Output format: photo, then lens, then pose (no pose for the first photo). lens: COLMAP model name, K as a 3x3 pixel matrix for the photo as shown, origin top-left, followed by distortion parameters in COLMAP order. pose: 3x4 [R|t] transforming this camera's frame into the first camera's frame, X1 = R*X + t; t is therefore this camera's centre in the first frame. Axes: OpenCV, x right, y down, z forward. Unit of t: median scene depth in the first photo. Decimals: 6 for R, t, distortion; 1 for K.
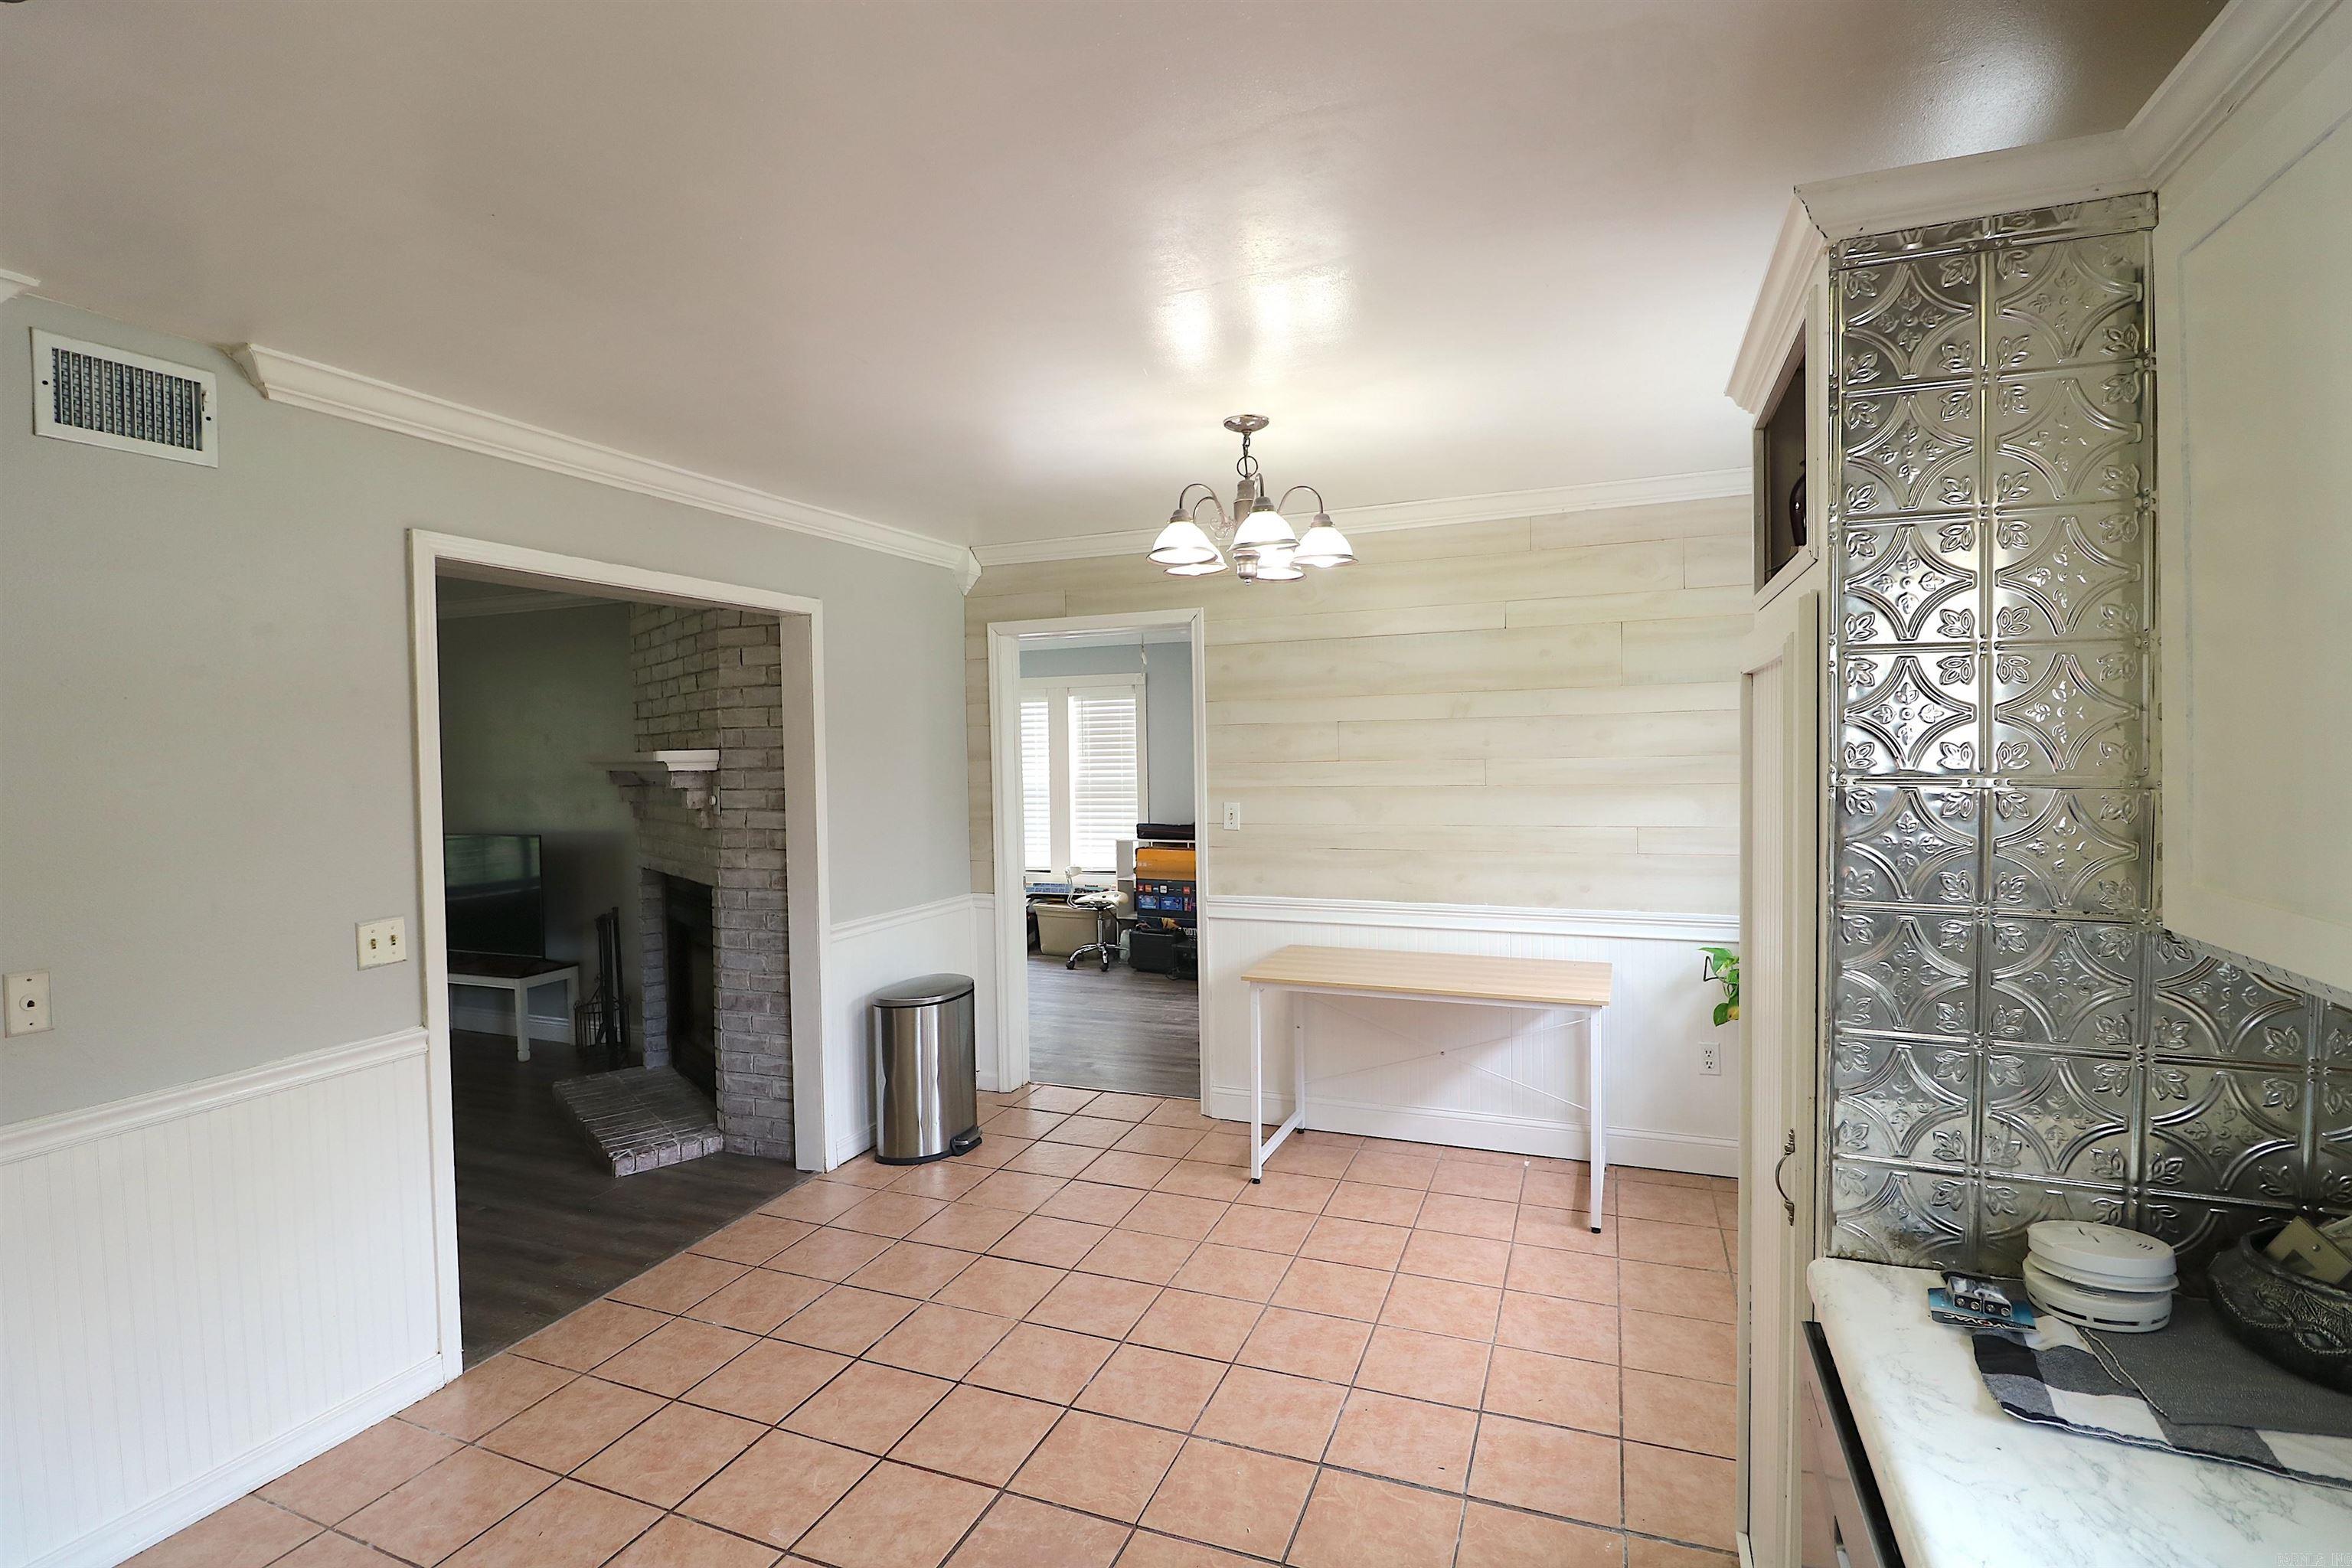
lens RADIAL K [[1090.8, 0, 1174.7], [0, 1090.8, 768.3], [0, 0, 1]] dist [-0.000393, -0.012831]
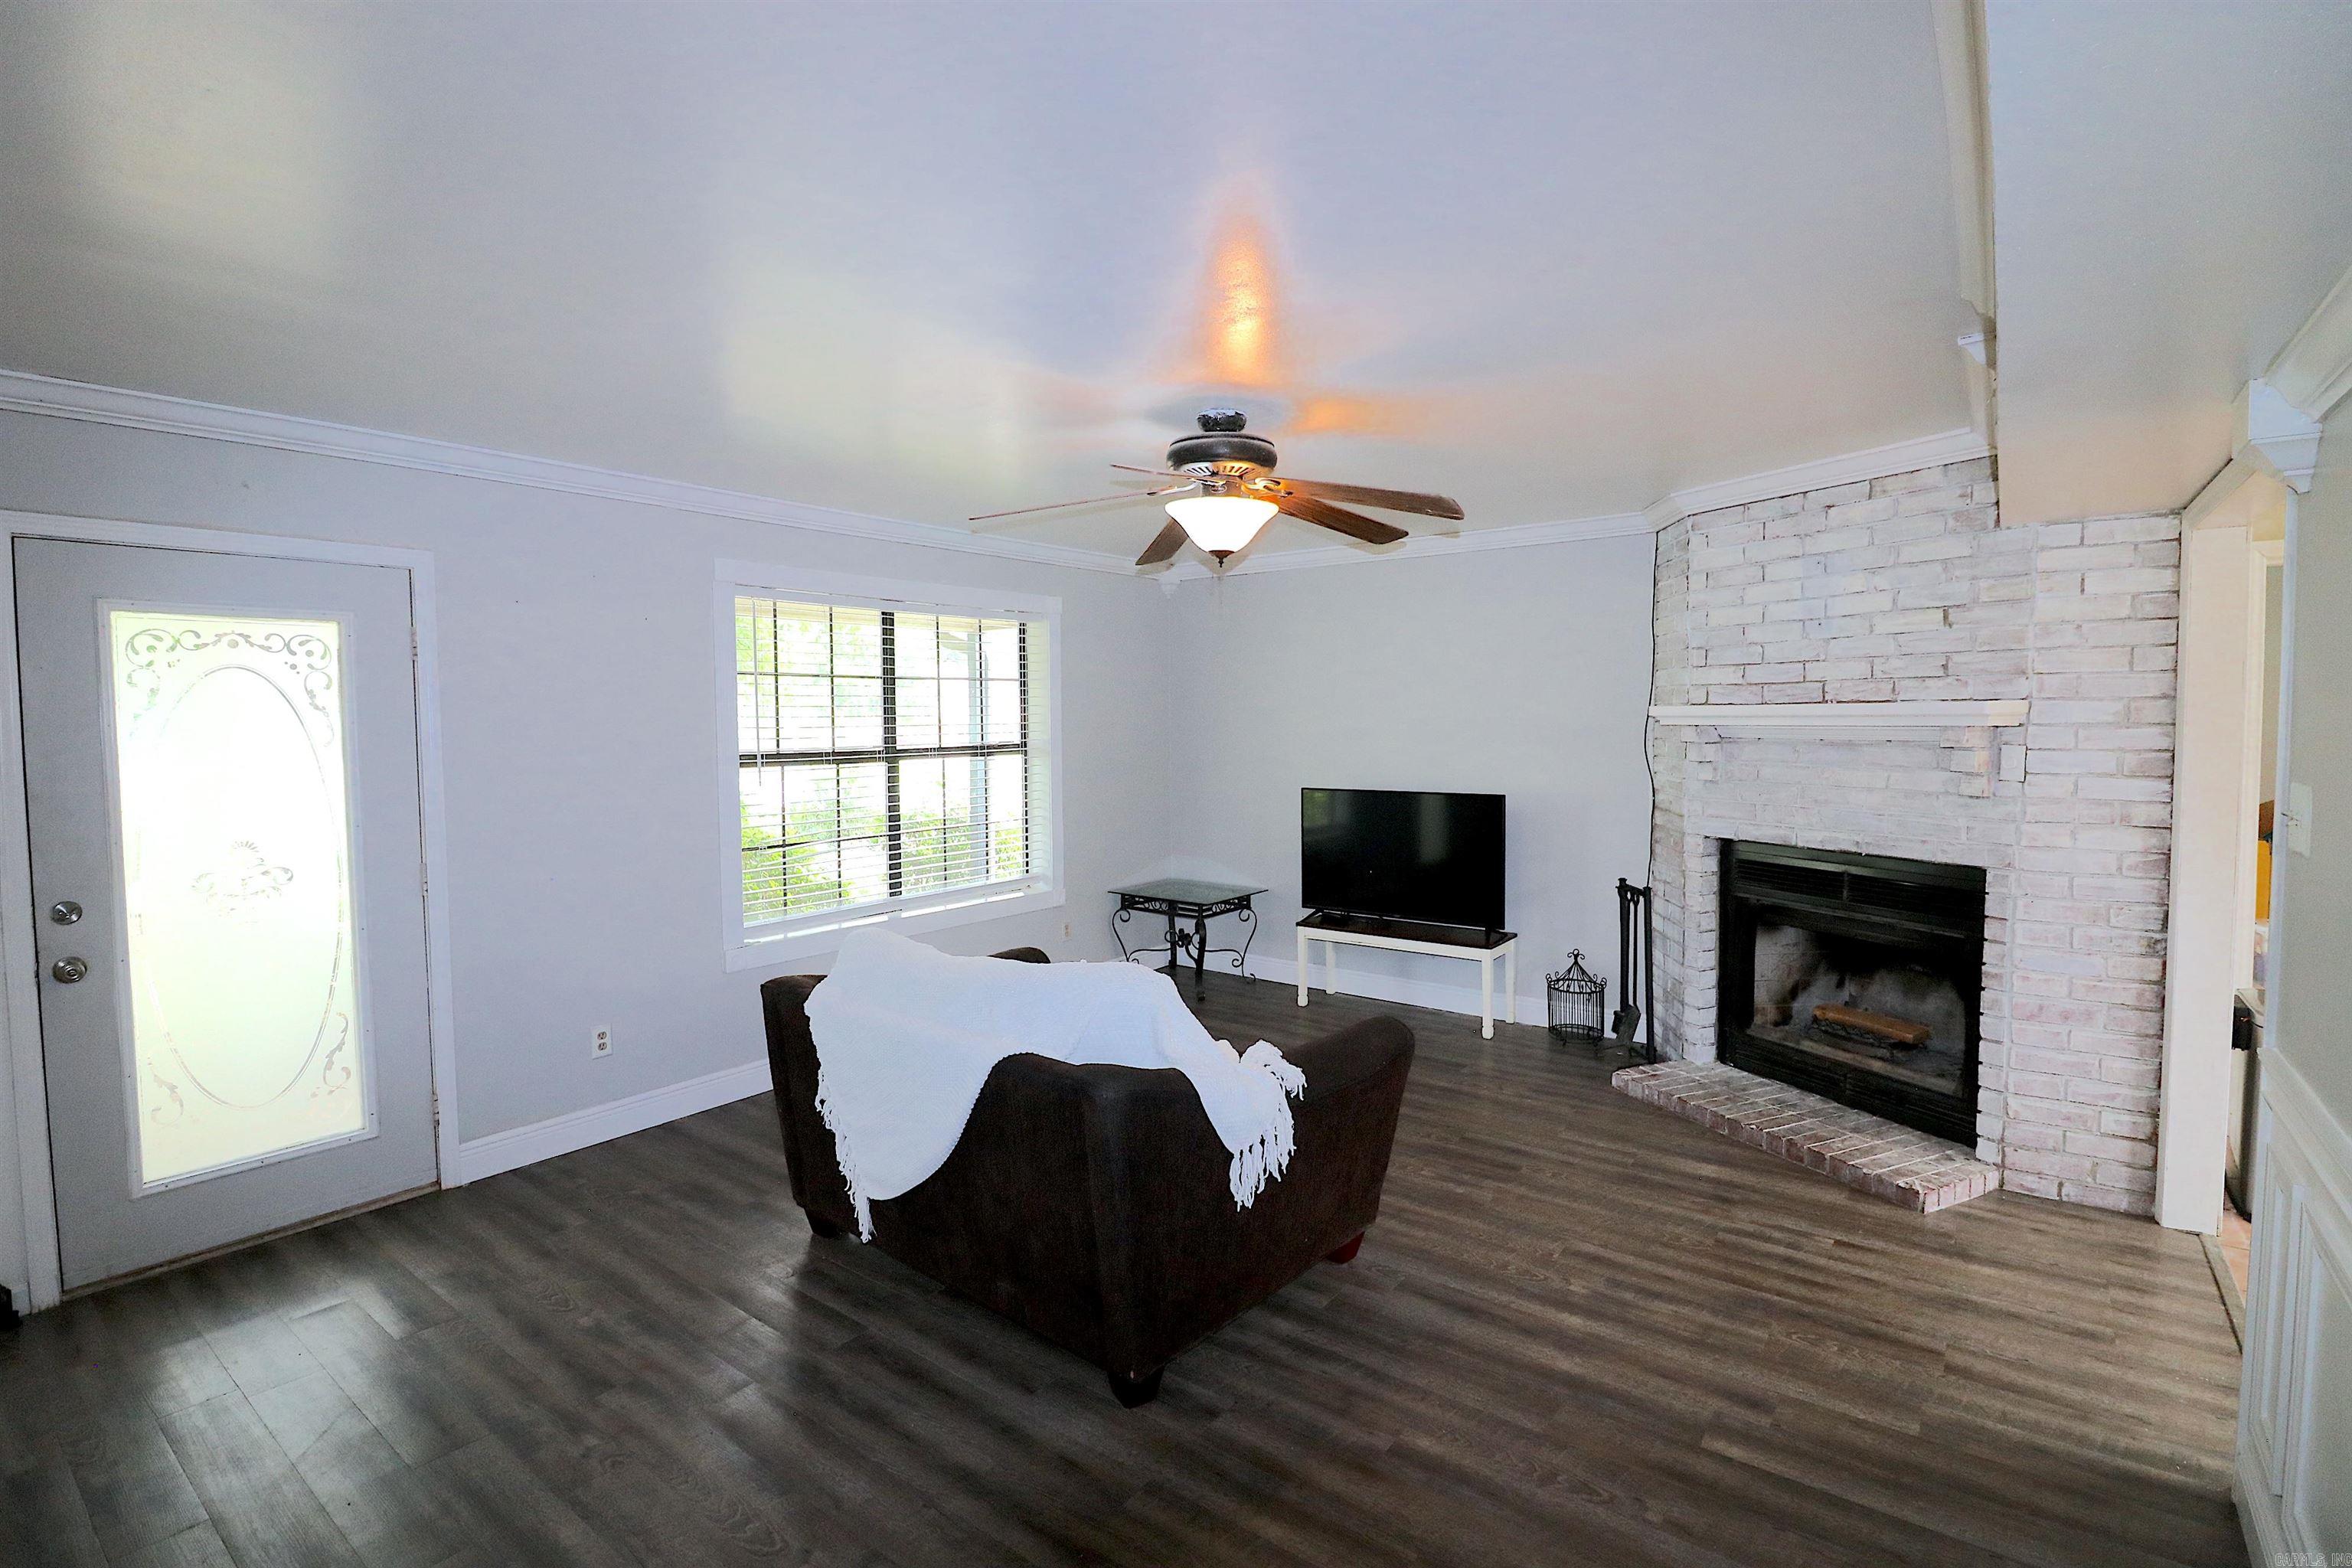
lens RADIAL K [[1090.8, 0, 1174.7], [0, 1090.8, 768.3], [0, 0, 1]] dist [-0.000393, -0.012831]
pose [[0.963986, 0.023432, -0.264919, -0.819292], [-0.014137, 0.999217, 0.036940, 0.012716], [0.265578, -0.031864, 0.963563, 0.056783]]
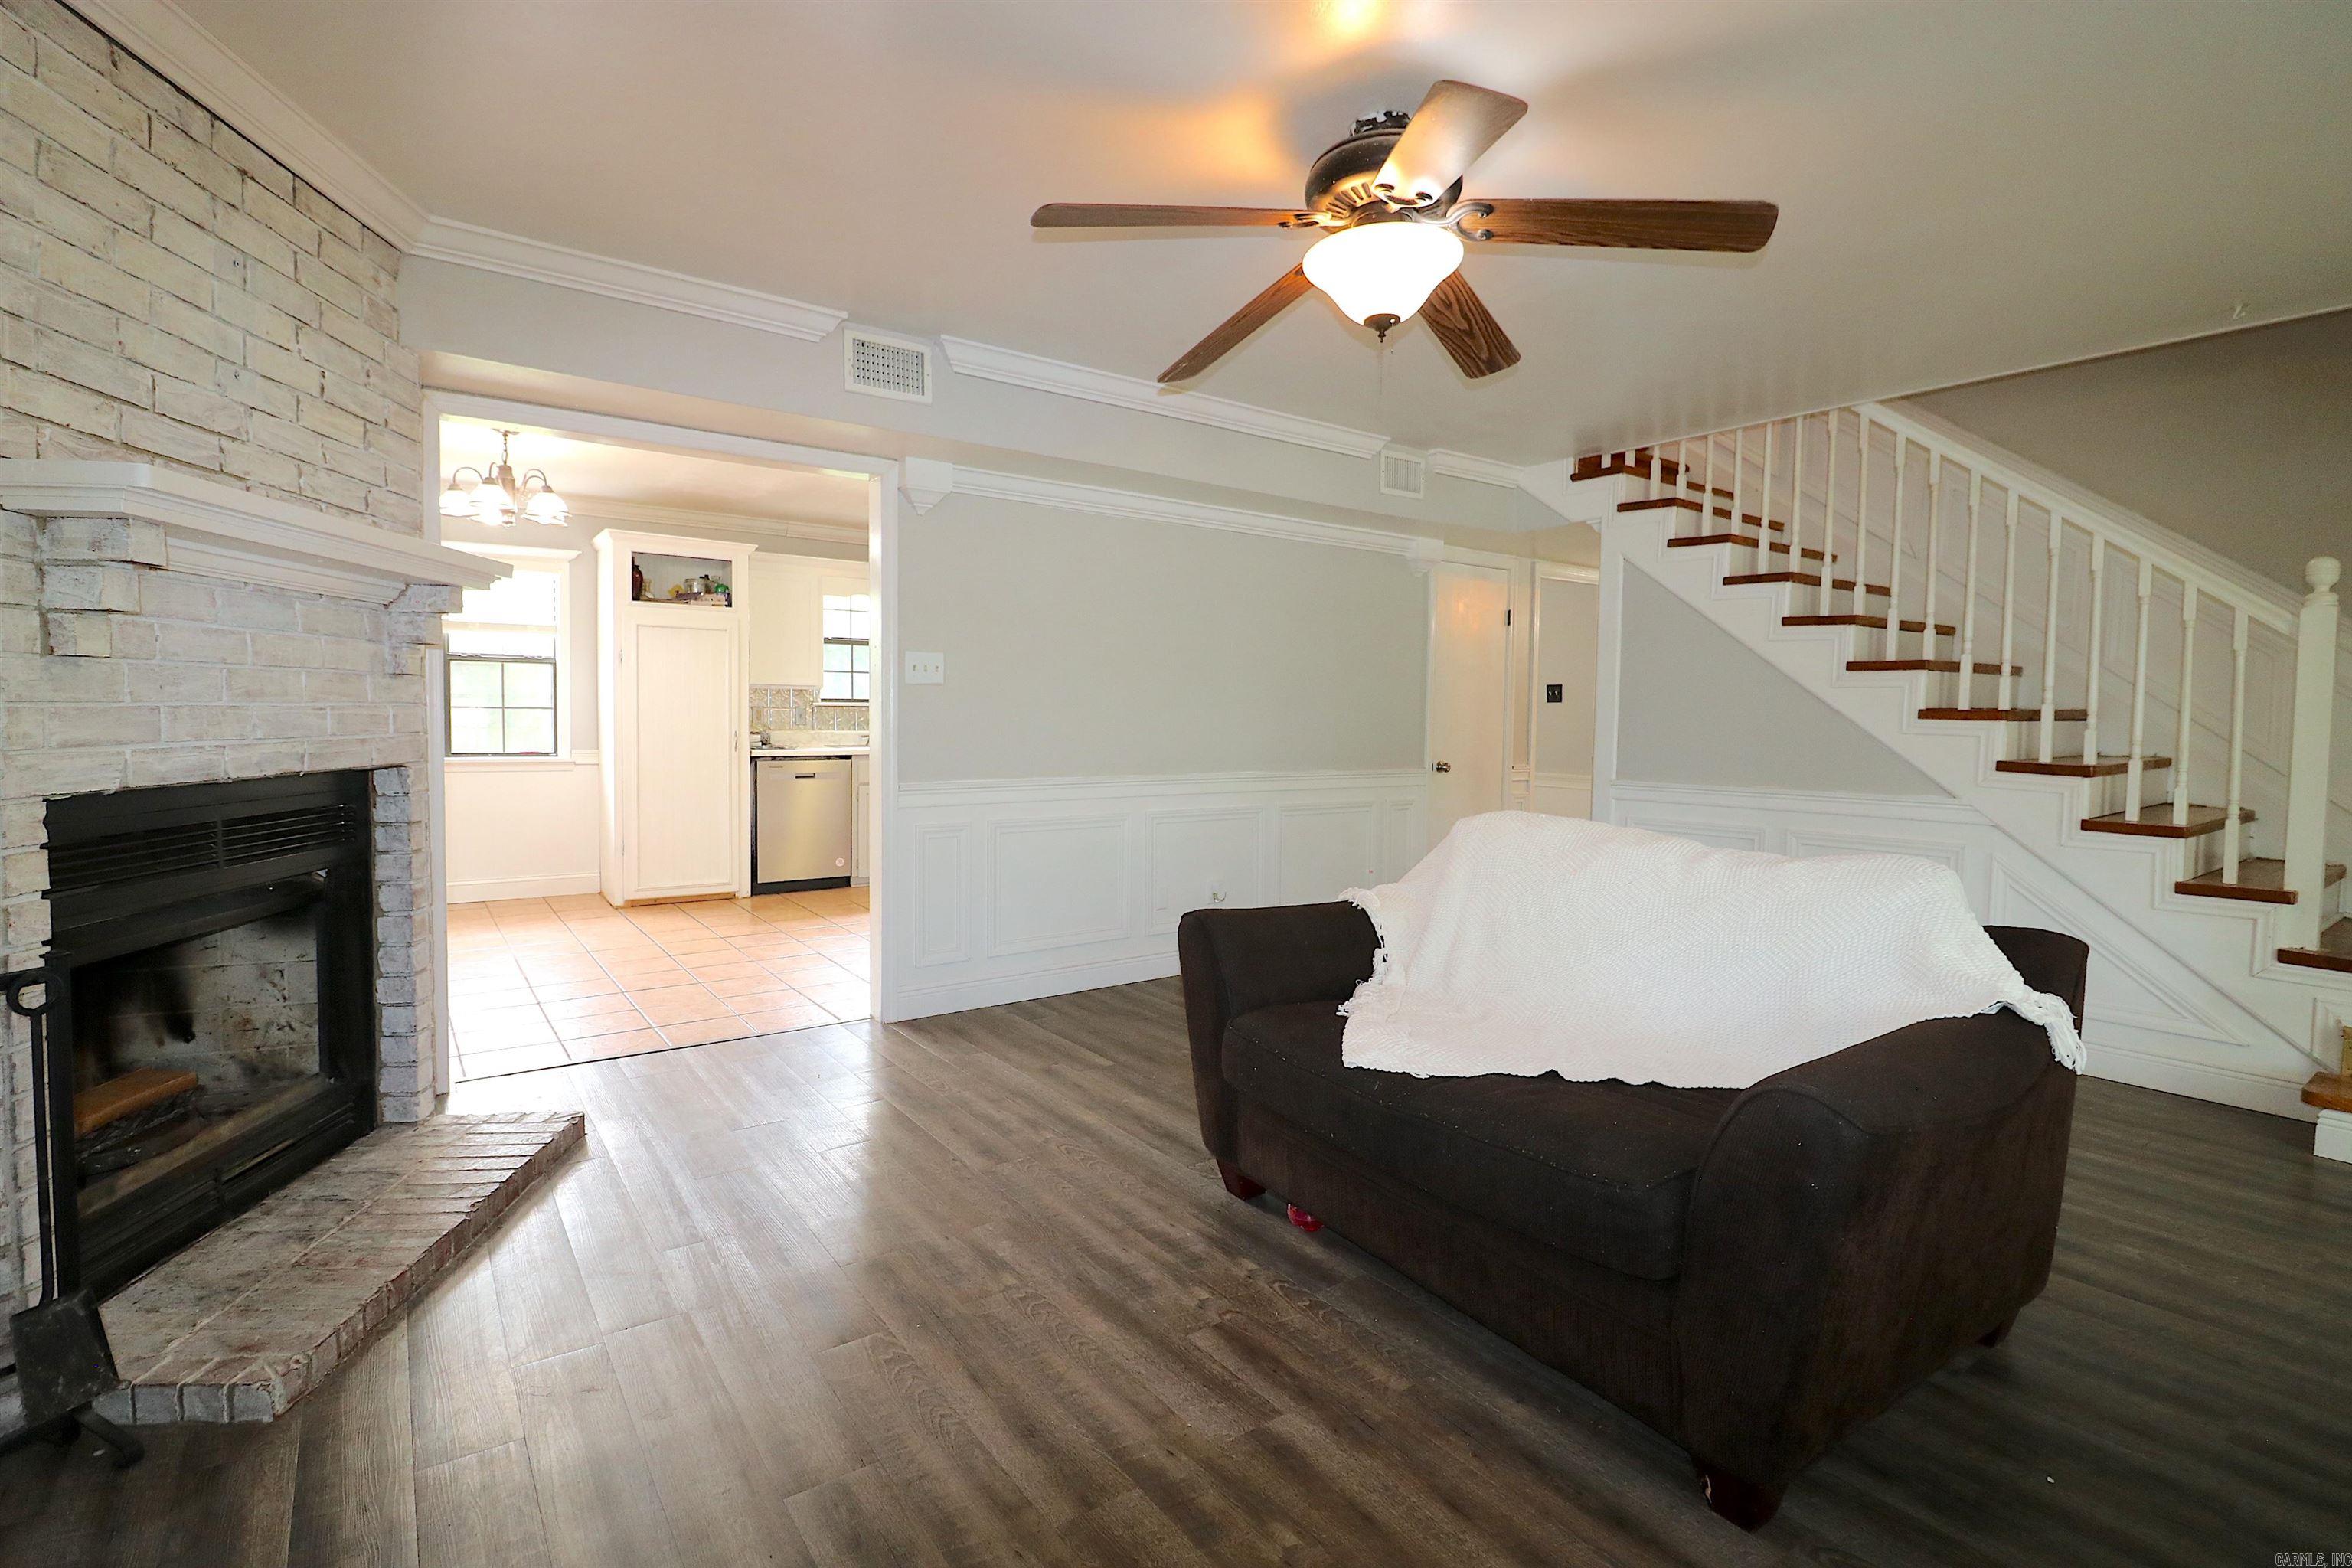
lens RADIAL K [[1090.8, 0, 1174.7], [0, 1090.8, 768.3], [0, 0, 1]] dist [-0.000393, -0.012831]
pose [[-0.846912, -0.019399, 0.531379, -1.204488], [0.012022, 0.998380, 0.055609, 0.082197], [-0.531597, 0.053484, -0.845307, 1.347713]]
